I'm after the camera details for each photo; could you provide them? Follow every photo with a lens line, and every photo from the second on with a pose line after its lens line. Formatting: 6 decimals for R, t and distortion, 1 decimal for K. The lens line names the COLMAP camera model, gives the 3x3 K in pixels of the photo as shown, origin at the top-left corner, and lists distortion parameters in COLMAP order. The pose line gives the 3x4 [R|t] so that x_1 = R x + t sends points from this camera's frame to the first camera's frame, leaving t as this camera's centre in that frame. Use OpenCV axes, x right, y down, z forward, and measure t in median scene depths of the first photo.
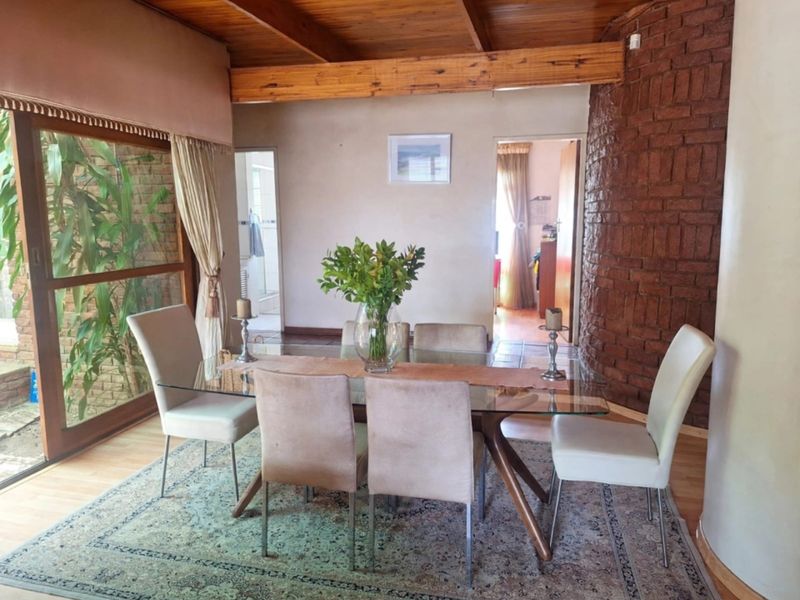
lens RADIAL K [[565.7, 0, 400.0], [0, 565.7, 300.0], [0, 0, 1]] dist [0.032186, -0.037272]
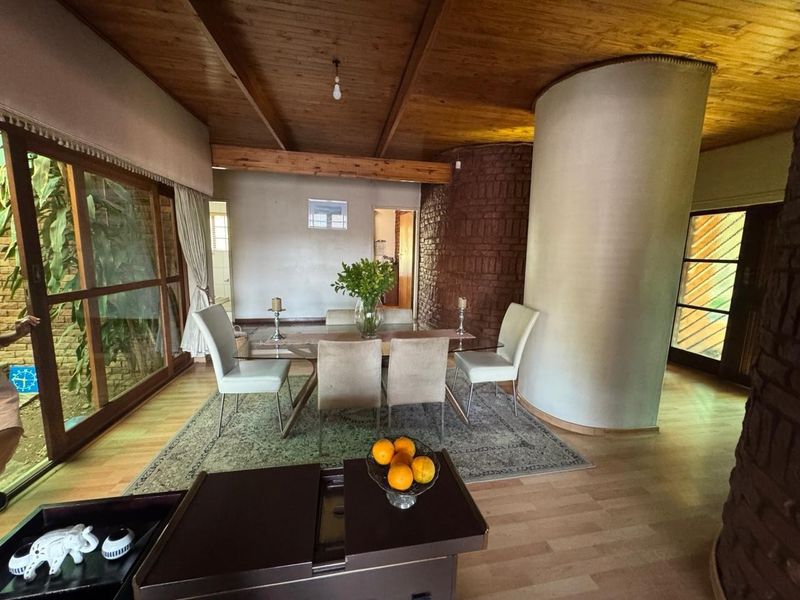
lens RADIAL K [[322.9, 0, 400.0], [0, 322.9, 300.0], [0, 0, 1]] dist [0.000771, -0.000045]
pose [[0.909613, -0.034079, 0.414057, -0.273103], [0.031917, 0.999417, 0.012142, 0.002400], [-0.414229, 0.002171, 0.910170, 0.049348]]
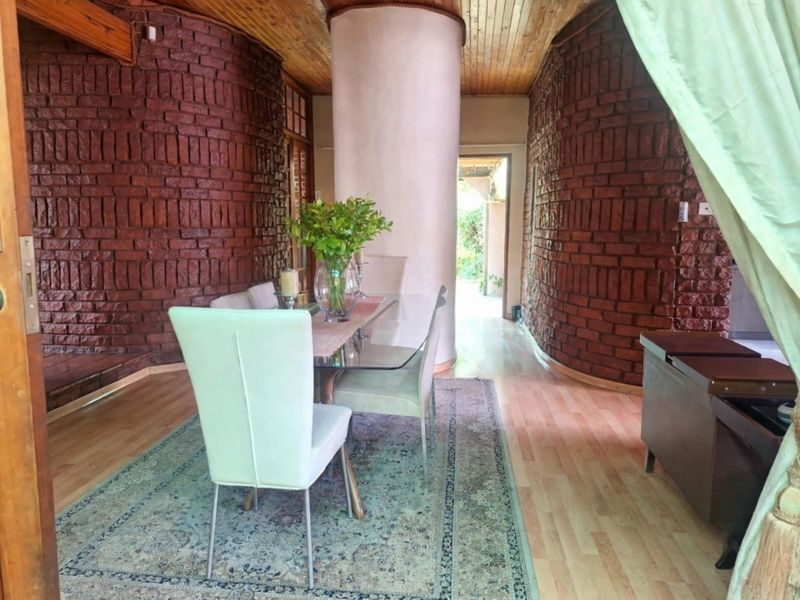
lens RADIAL K [[565.7, 0, 400.0], [0, 565.7, 300.0], [0, 0, 1]] dist [0.032186, -0.037272]
pose [[-0.137764, -0.134727, 0.981259, -0.844118], [0.147453, 0.976876, 0.154826, -0.046029], [-0.979428, 0.166019, -0.114712, 0.765627]]
